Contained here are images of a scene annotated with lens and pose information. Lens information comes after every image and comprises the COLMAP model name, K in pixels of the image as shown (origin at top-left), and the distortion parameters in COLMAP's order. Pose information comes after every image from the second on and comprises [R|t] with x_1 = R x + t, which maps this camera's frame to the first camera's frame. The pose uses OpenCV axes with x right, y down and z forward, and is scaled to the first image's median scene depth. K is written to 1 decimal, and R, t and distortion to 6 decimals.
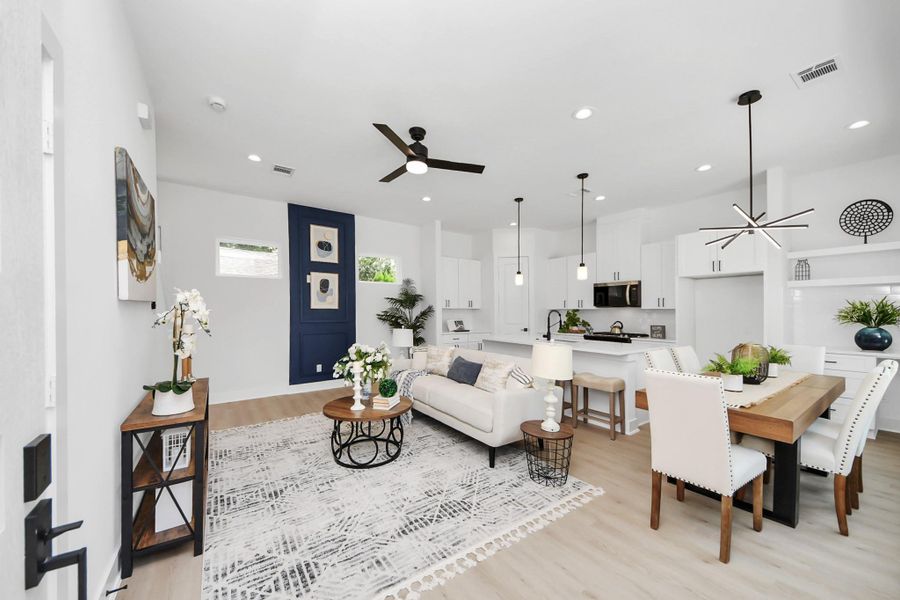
lens RADIAL K [[324.4, 0, 448.4], [0, 324.4, 305.9], [0, 0, 1]] dist [0.029427, -0.015330]
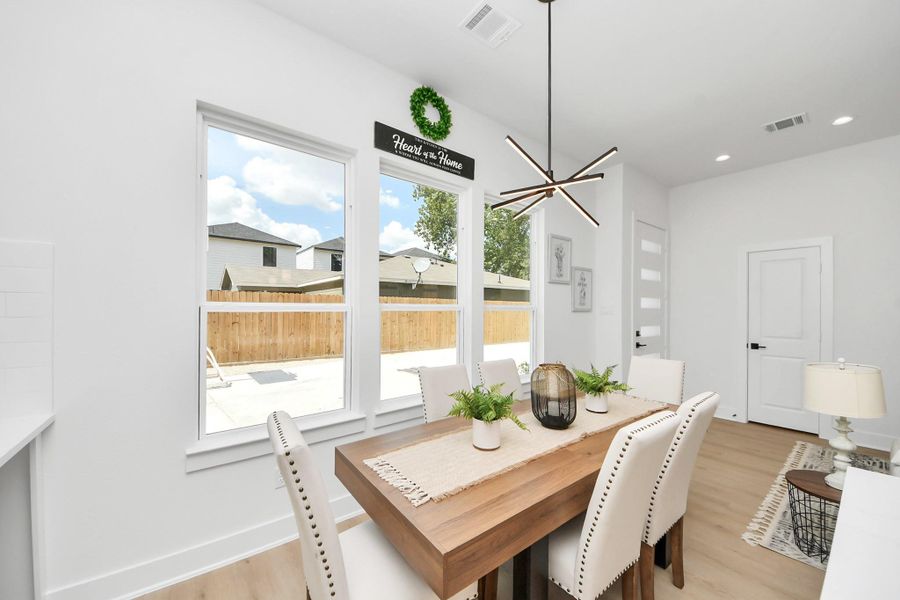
lens RADIAL K [[333.1, 0, 435.4], [0, 333.1, 307.3], [0, 0, 1]] dist [0.029408, -0.021512]
pose [[-0.999235, -0.006898, -0.038501, 0.564664], [-0.006236, 0.999831, -0.017300, 0.006286], [0.038614, -0.017047, -0.999109, 0.801947]]
